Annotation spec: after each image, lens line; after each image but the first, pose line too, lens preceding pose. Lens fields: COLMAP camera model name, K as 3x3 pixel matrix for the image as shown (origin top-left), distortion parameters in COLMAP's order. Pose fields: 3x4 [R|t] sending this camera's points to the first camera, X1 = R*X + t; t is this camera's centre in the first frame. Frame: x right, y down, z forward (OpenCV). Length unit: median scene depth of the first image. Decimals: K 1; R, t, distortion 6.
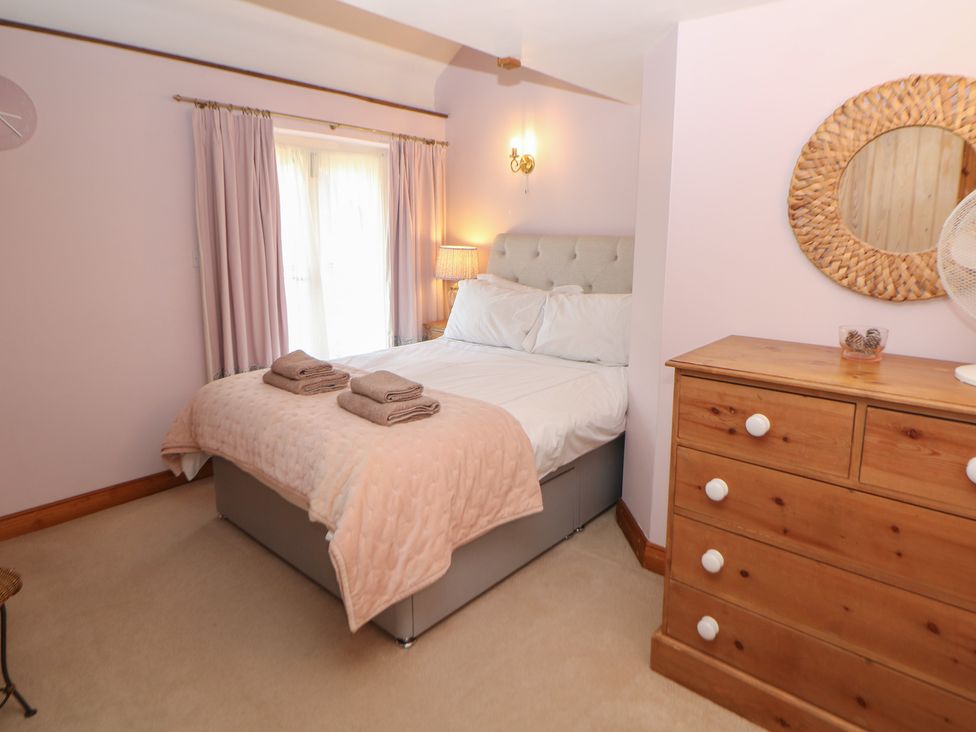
lens RADIAL K [[583.5, 0, 499.4], [0, 583.5, 320.8], [0, 0, 1]] dist [0.004262, -0.009505]
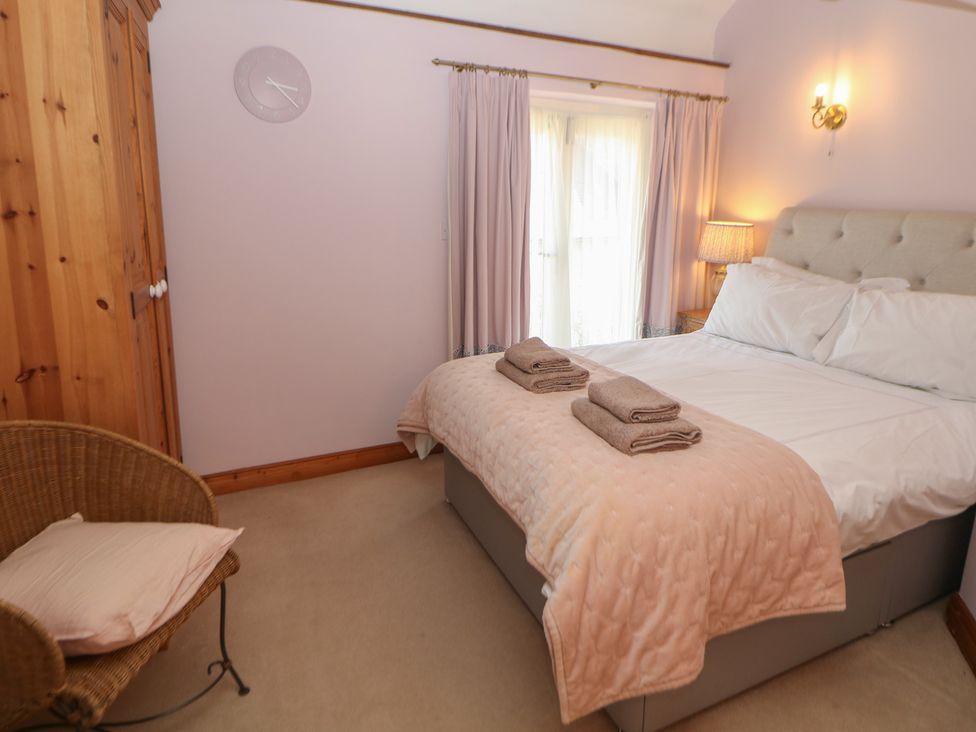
lens RADIAL K [[583.5, 0, 499.4], [0, 583.5, 320.8], [0, 0, 1]] dist [0.004262, -0.009505]
pose [[0.912229, 0.084336, -0.400906, -0.041710], [-0.067366, 0.996141, 0.056264, -0.021461], [0.404104, -0.024319, 0.914390, 0.172786]]
